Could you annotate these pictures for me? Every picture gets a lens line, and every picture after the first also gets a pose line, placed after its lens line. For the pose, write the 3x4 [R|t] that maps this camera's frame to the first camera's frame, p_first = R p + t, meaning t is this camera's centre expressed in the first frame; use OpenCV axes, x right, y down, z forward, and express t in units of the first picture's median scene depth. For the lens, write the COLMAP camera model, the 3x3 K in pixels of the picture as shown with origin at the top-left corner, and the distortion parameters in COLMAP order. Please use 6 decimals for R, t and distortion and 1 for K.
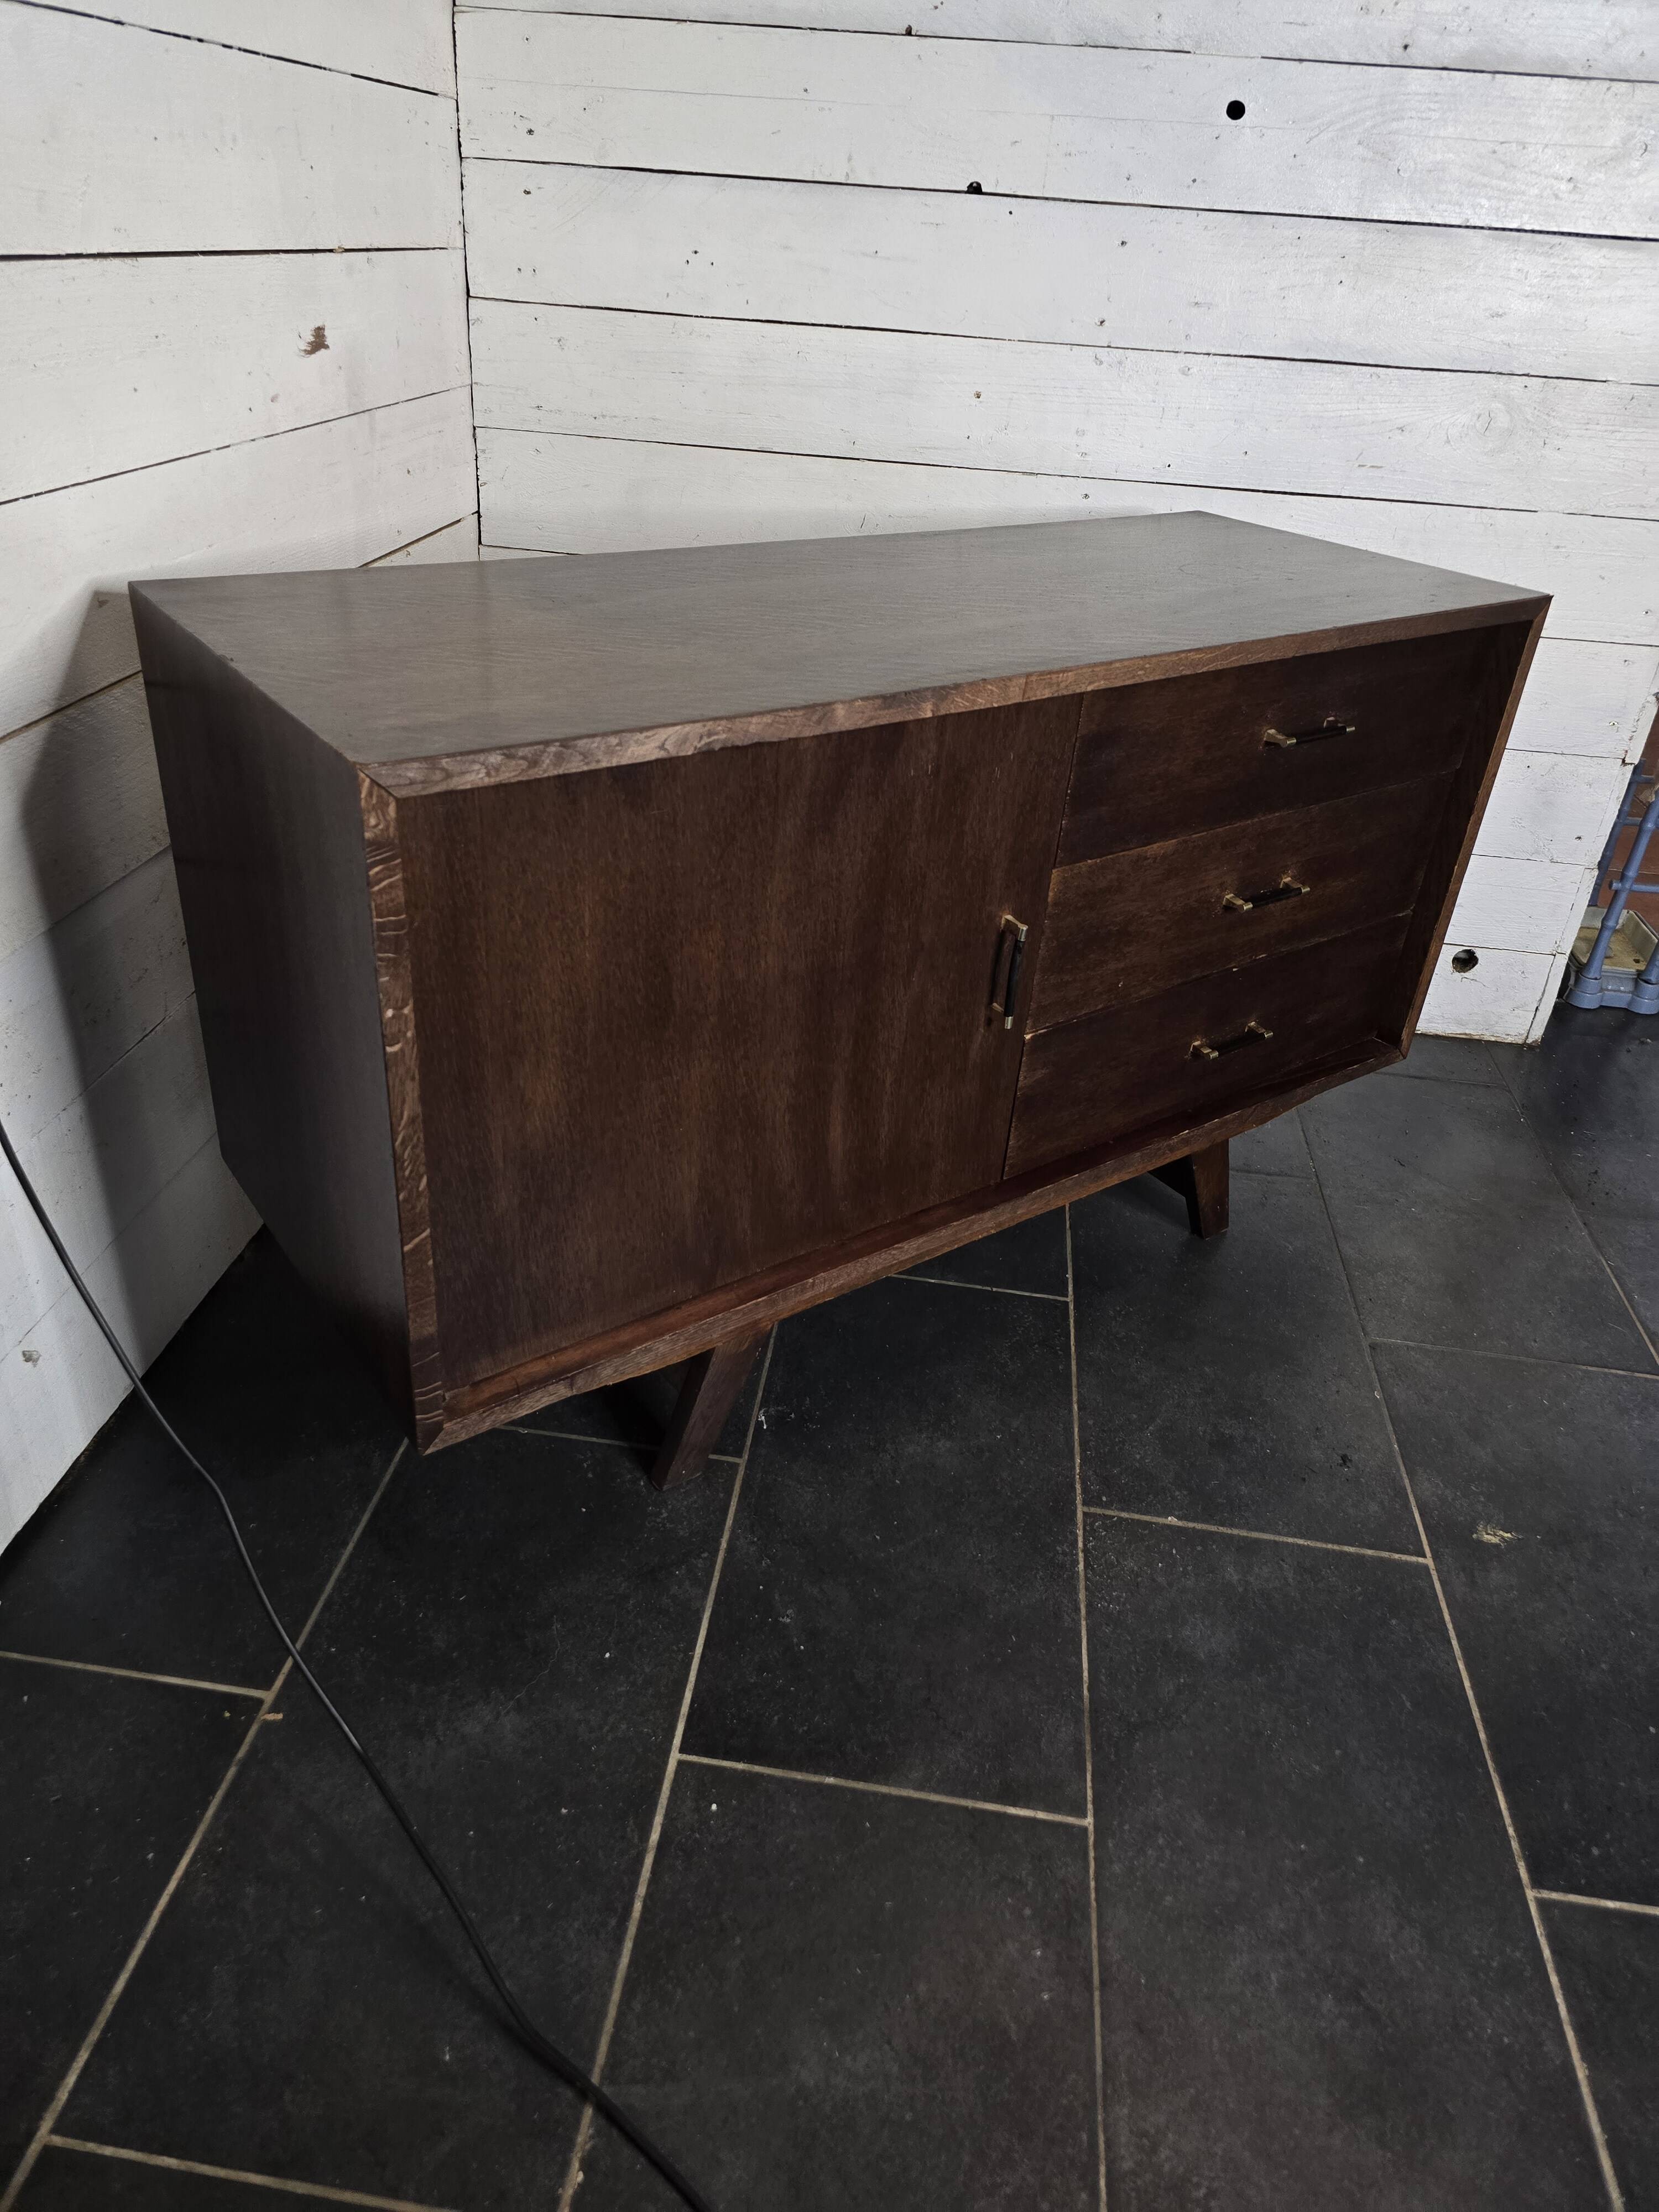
lens RADIAL K [[1494.7, 0, 817.7], [0, 1494.7, 1088.9], [0, 0, 1]] dist [0.065551, -0.064142]
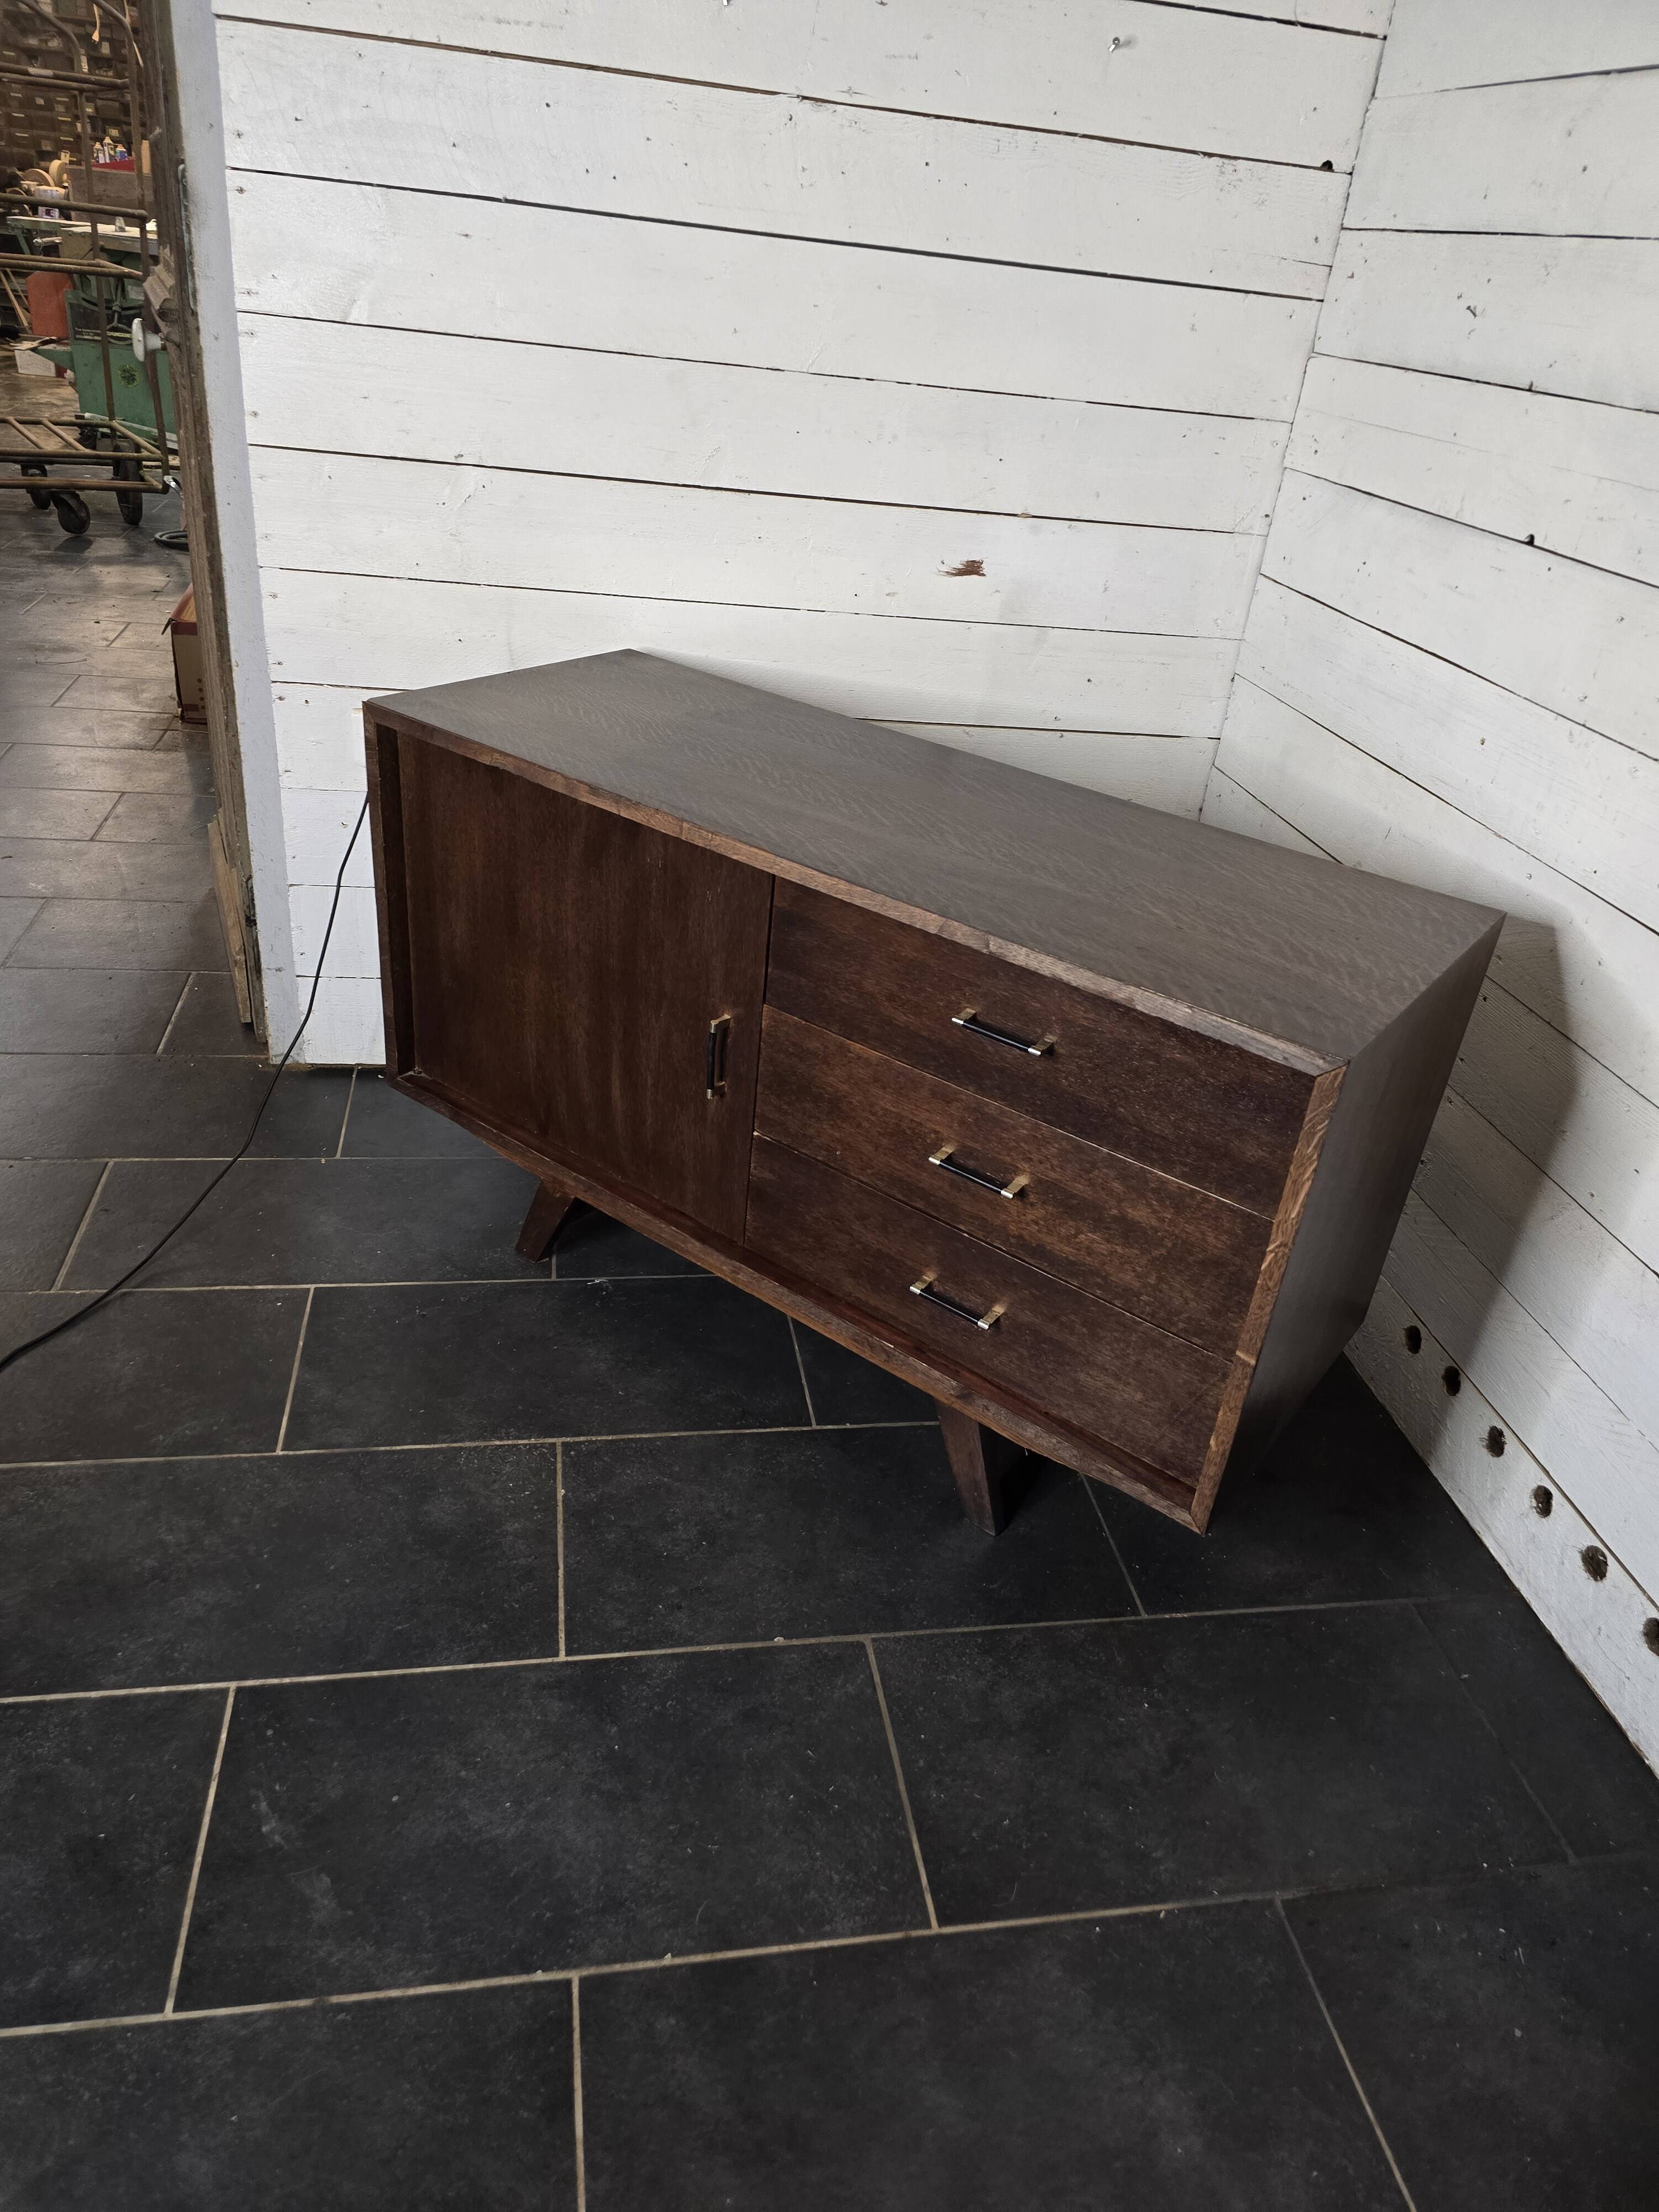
lens RADIAL K [[1491.7, 0, 822.9], [0, 1491.7, 1095.4], [0, 0, 1]] dist [0.063438, -0.066066]
pose [[0.297769, 0.439954, -0.847215, 1.423971], [-0.548756, 0.805078, 0.225202, -0.441909], [0.781153, 0.397856, 0.481155, 0.524584]]
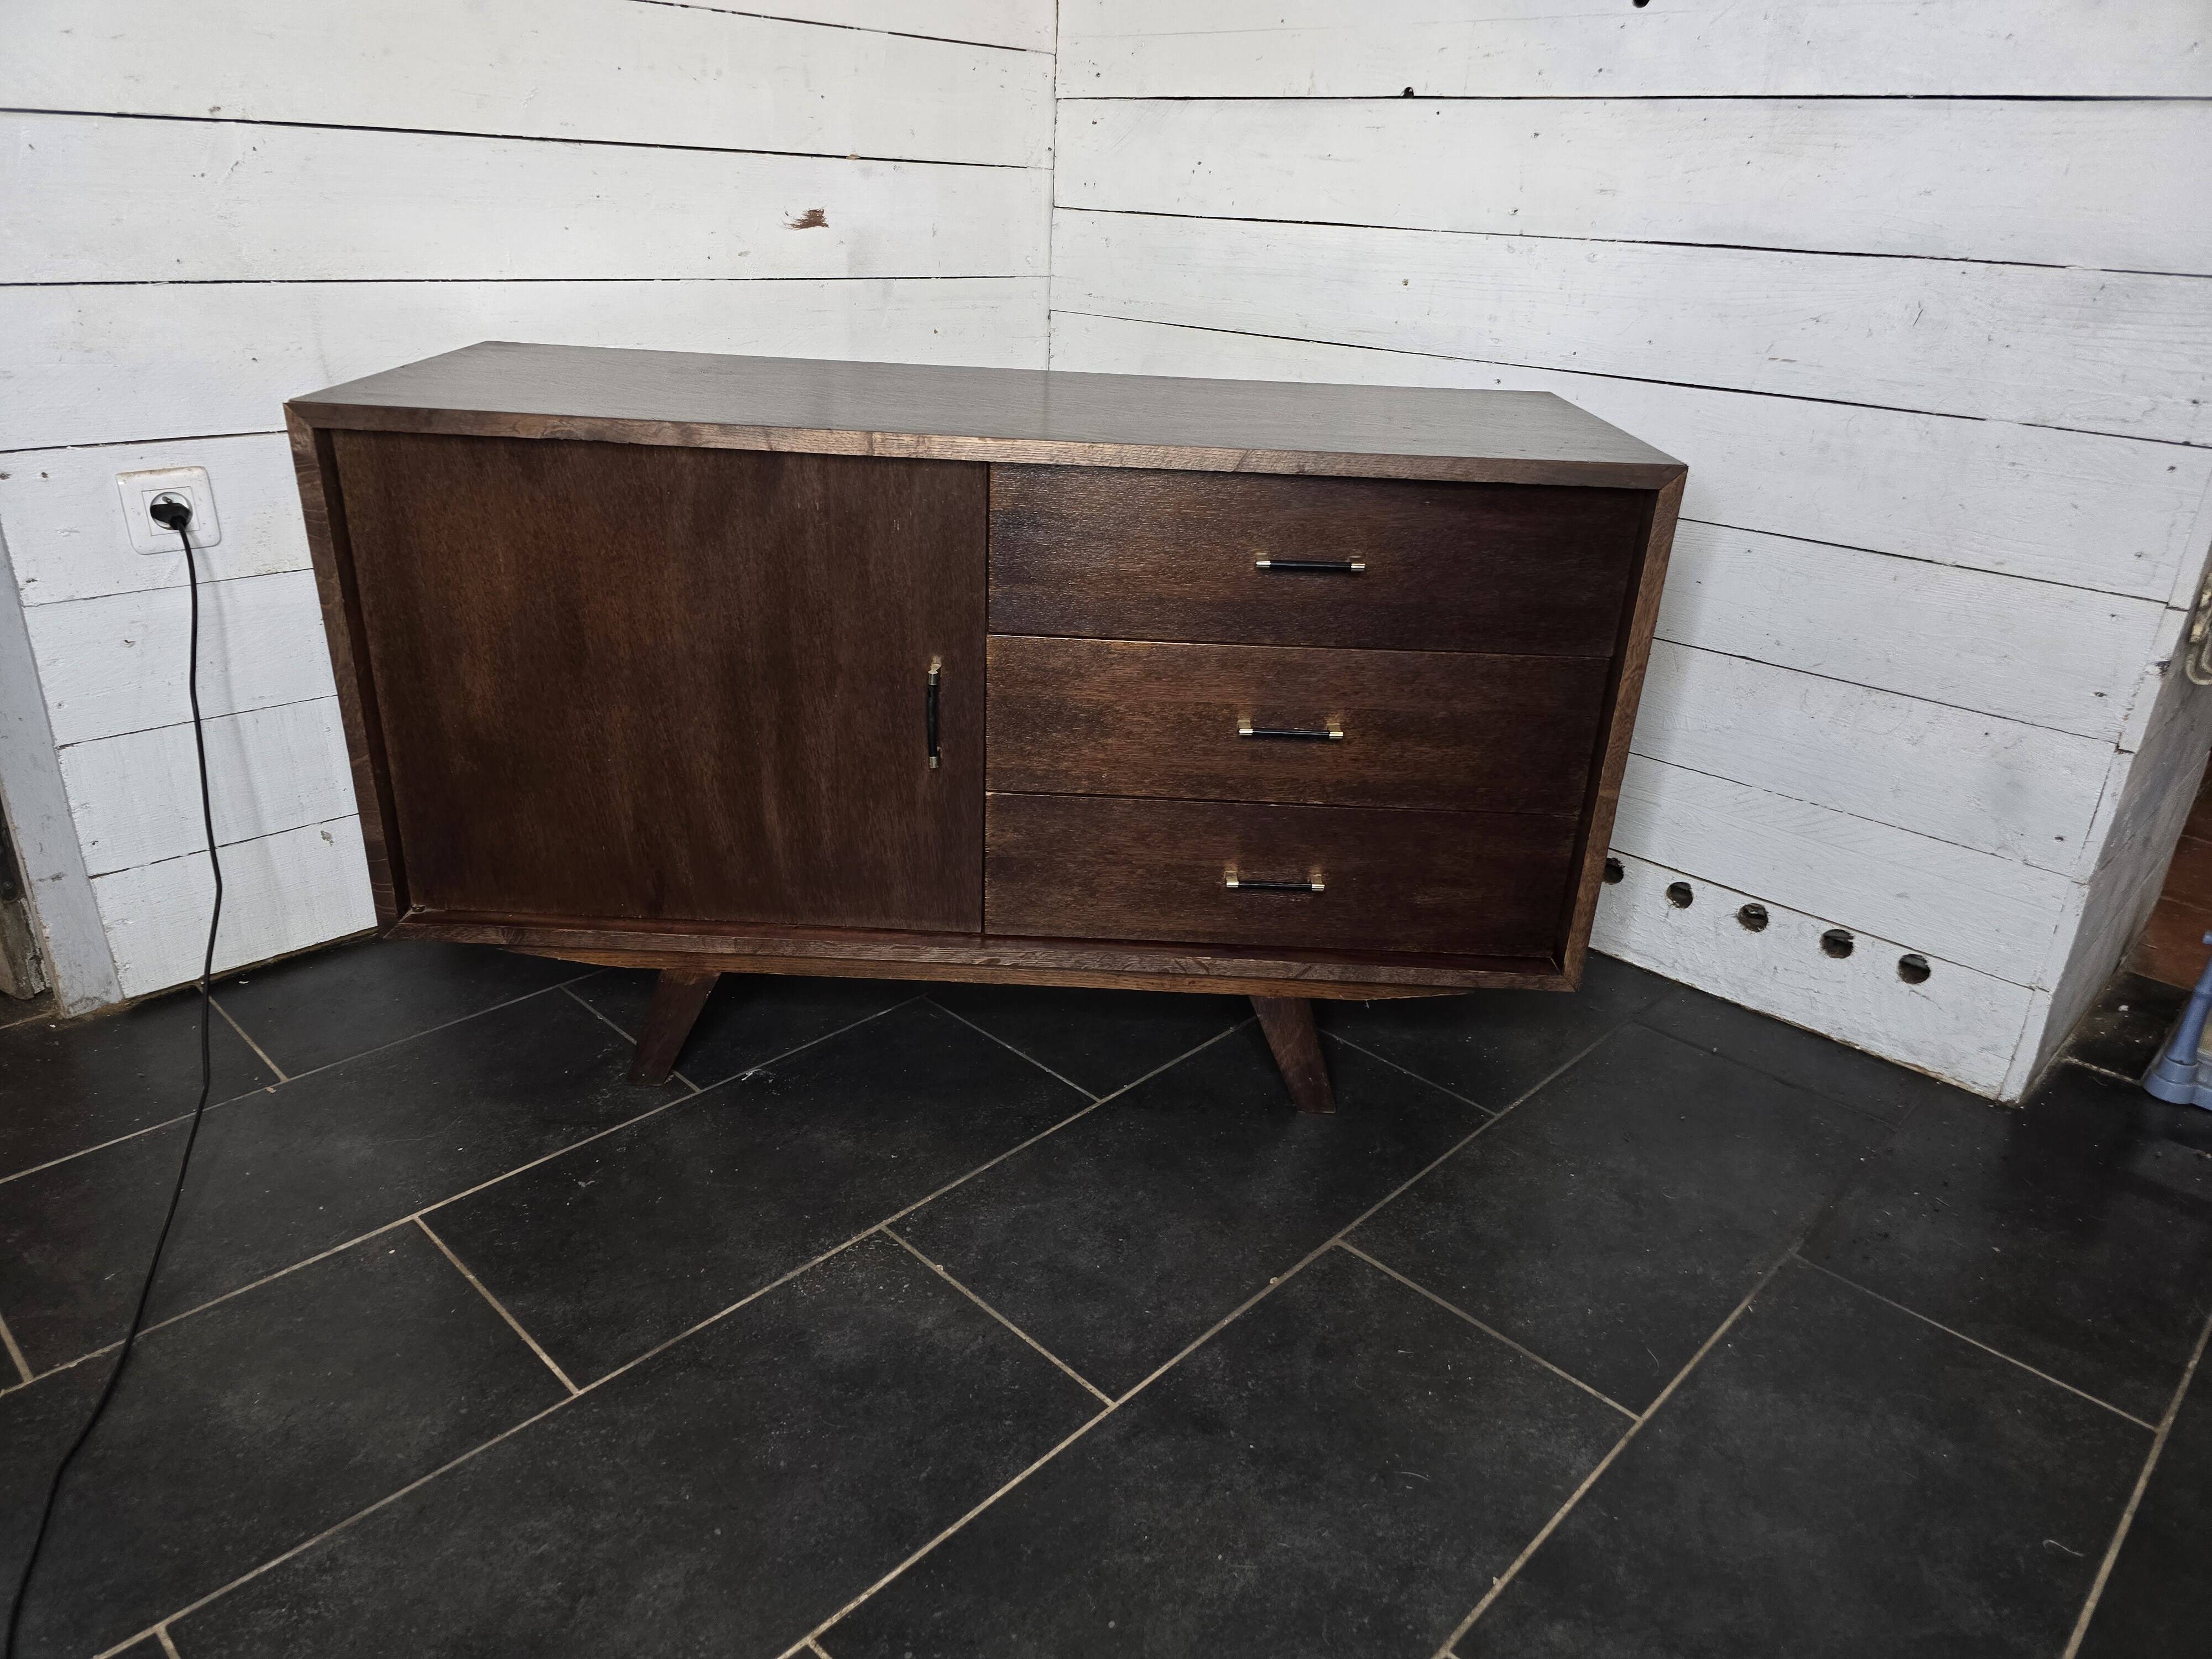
lens RADIAL K [[1490.5, 0, 1085.0], [0, 1490.5, 840.2], [0, 0, 1]] dist [0.061744, -0.060494]
pose [[0.797586, 0.216697, -0.562937, 0.973198], [-0.295258, 0.954051, -0.051078, 0.038746], [0.526003, 0.206951, 0.824920, 0.184042]]
